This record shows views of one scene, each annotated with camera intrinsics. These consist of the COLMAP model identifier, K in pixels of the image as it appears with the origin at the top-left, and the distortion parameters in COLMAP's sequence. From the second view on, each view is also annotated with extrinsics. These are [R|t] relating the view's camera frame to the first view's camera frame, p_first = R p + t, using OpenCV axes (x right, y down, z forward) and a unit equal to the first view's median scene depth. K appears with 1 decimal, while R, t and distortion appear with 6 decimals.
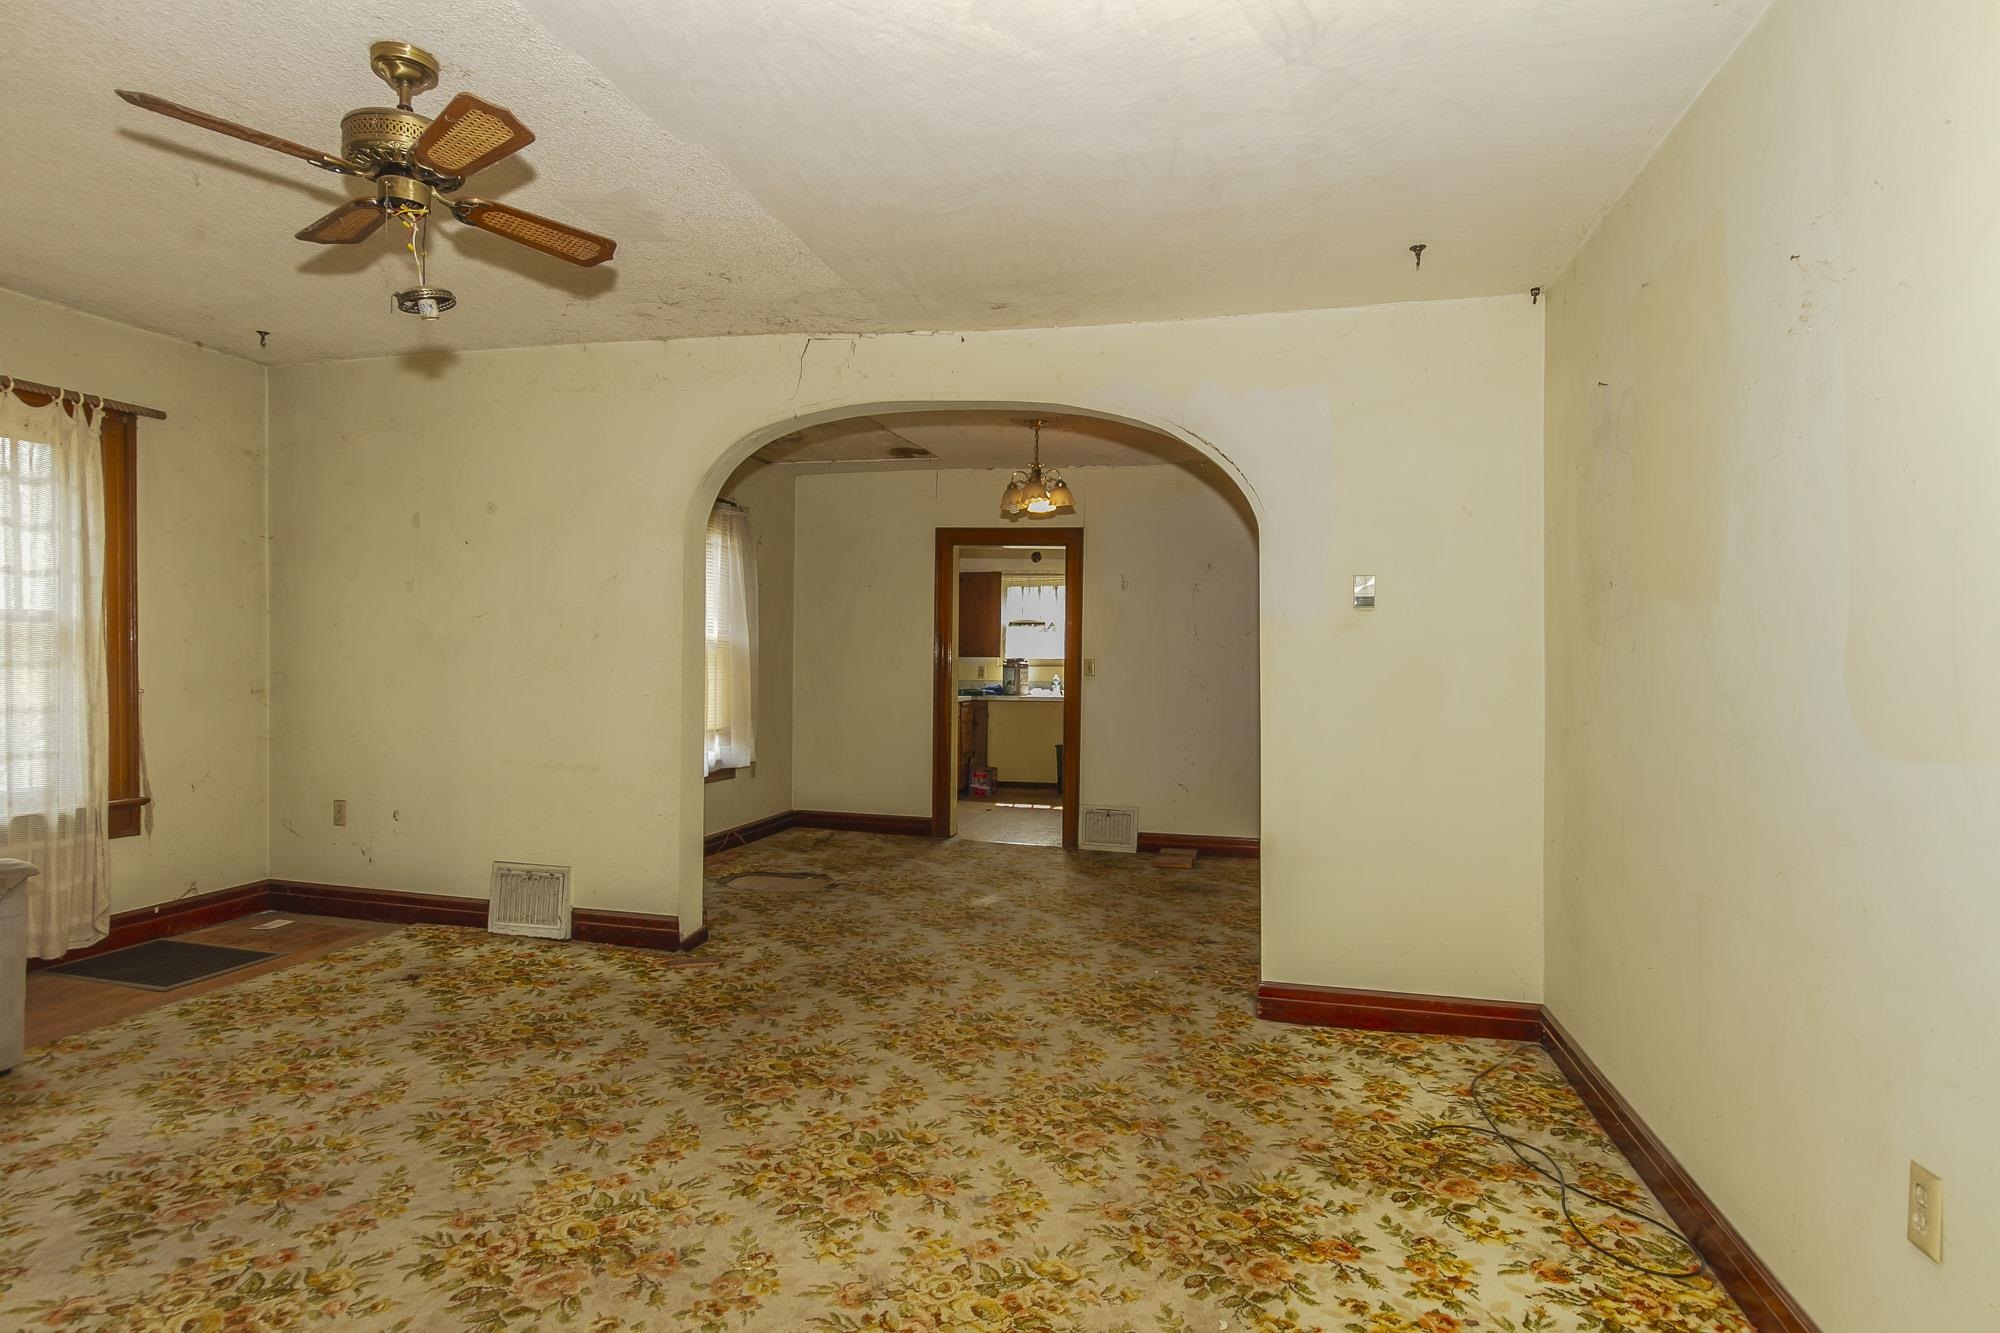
lens RADIAL K [[1046.0, 0, 988.4], [0, 1046.0, 683.2], [0, 0, 1]] dist [0.013261, -0.010752]
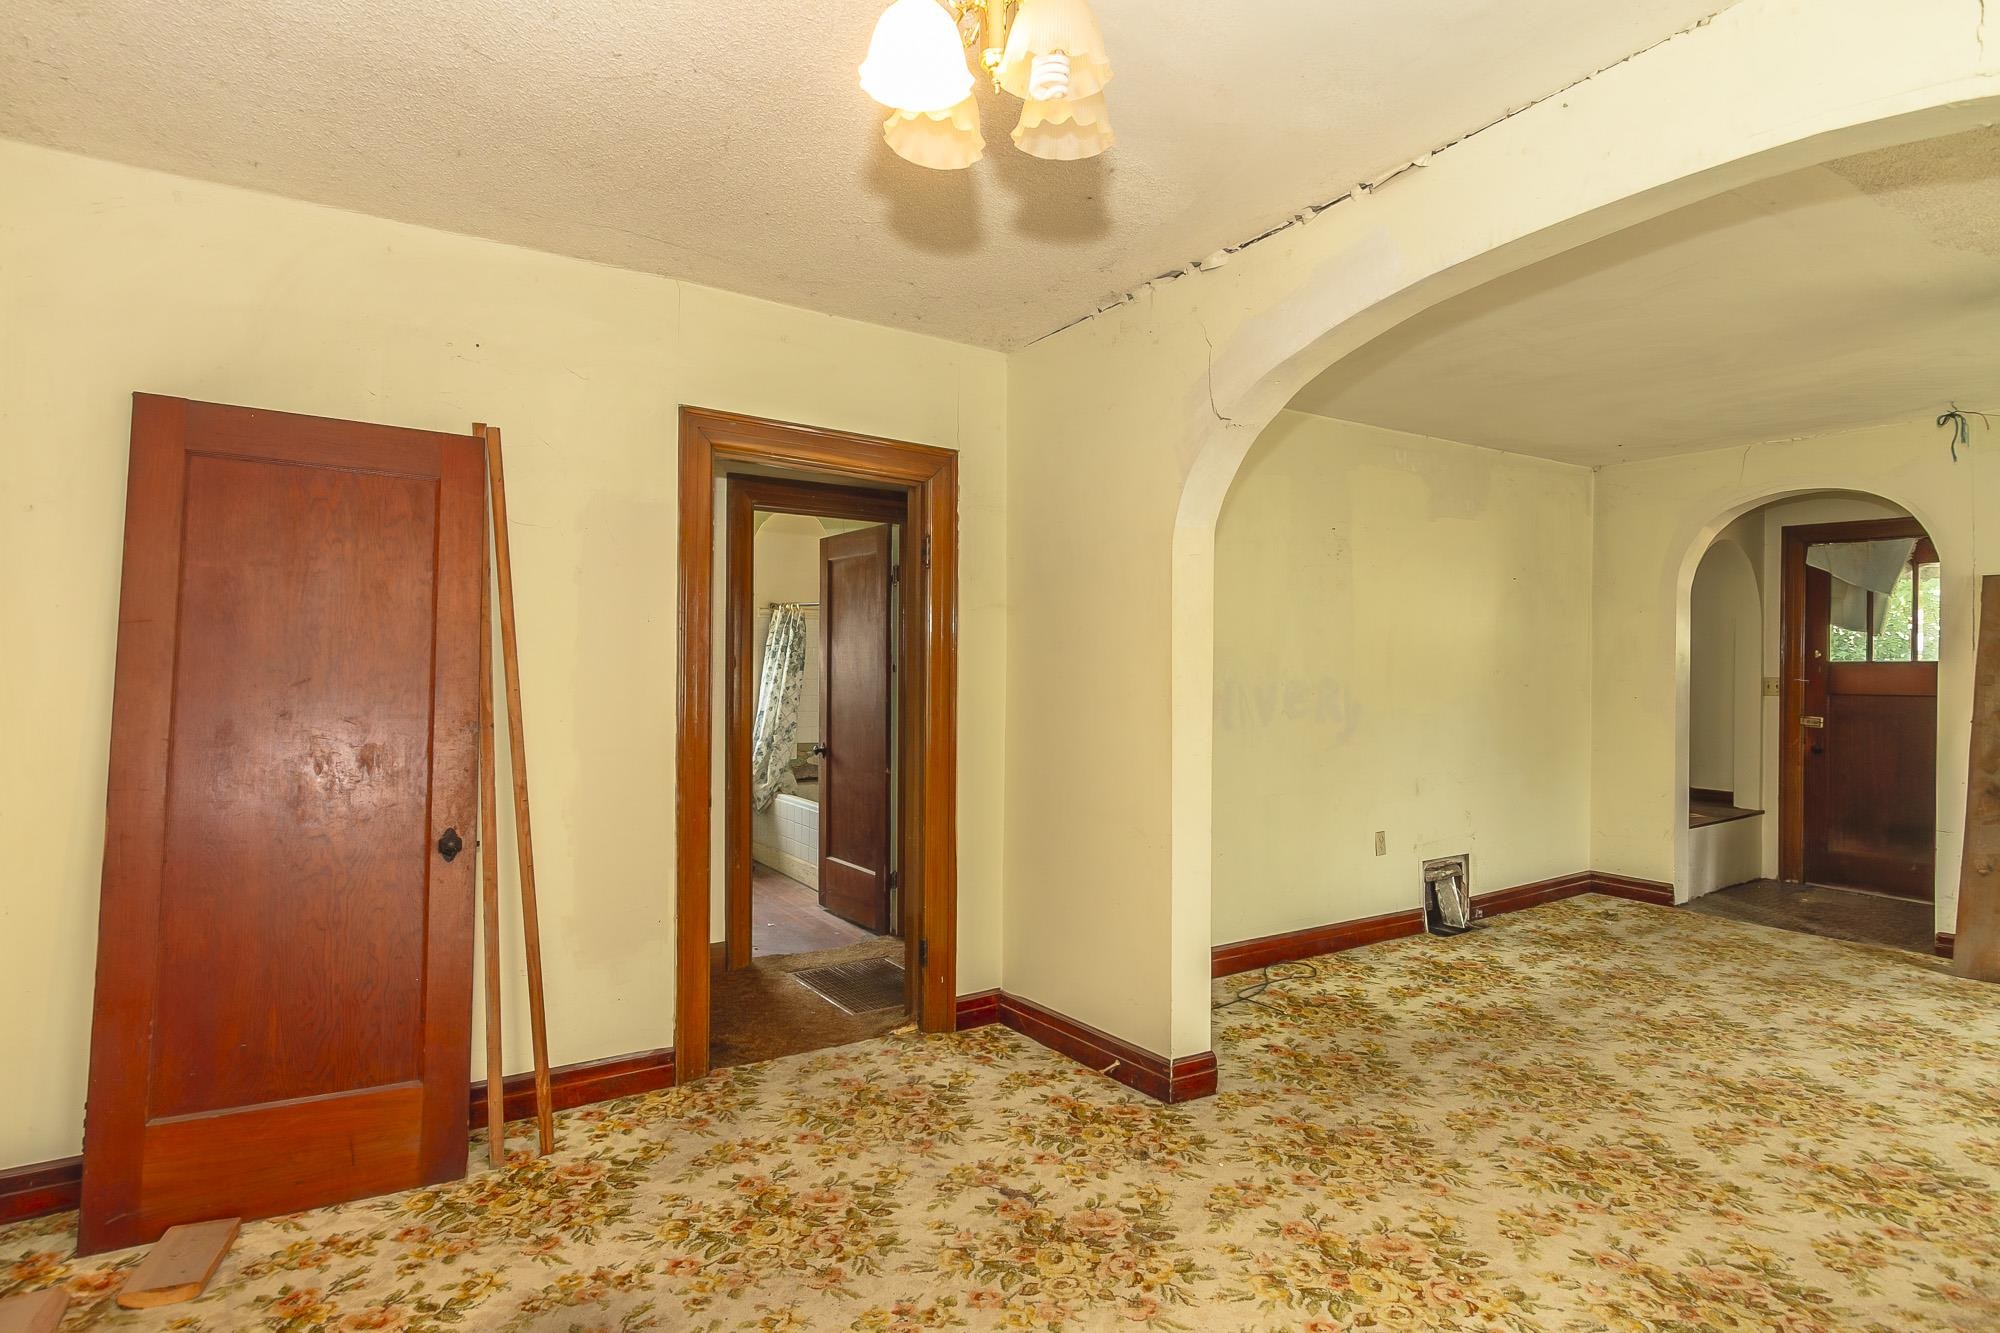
lens RADIAL K [[1046.0, 0, 977.3], [0, 1046.0, 651.4], [0, 0, 1]] dist [0.013261, -0.010752]
pose [[-0.727650, 0.007639, 0.685906, -0.261443], [0.007661, 0.999966, -0.003010, -0.065950], [-0.685906, 0.003064, -0.727684, 2.262906]]
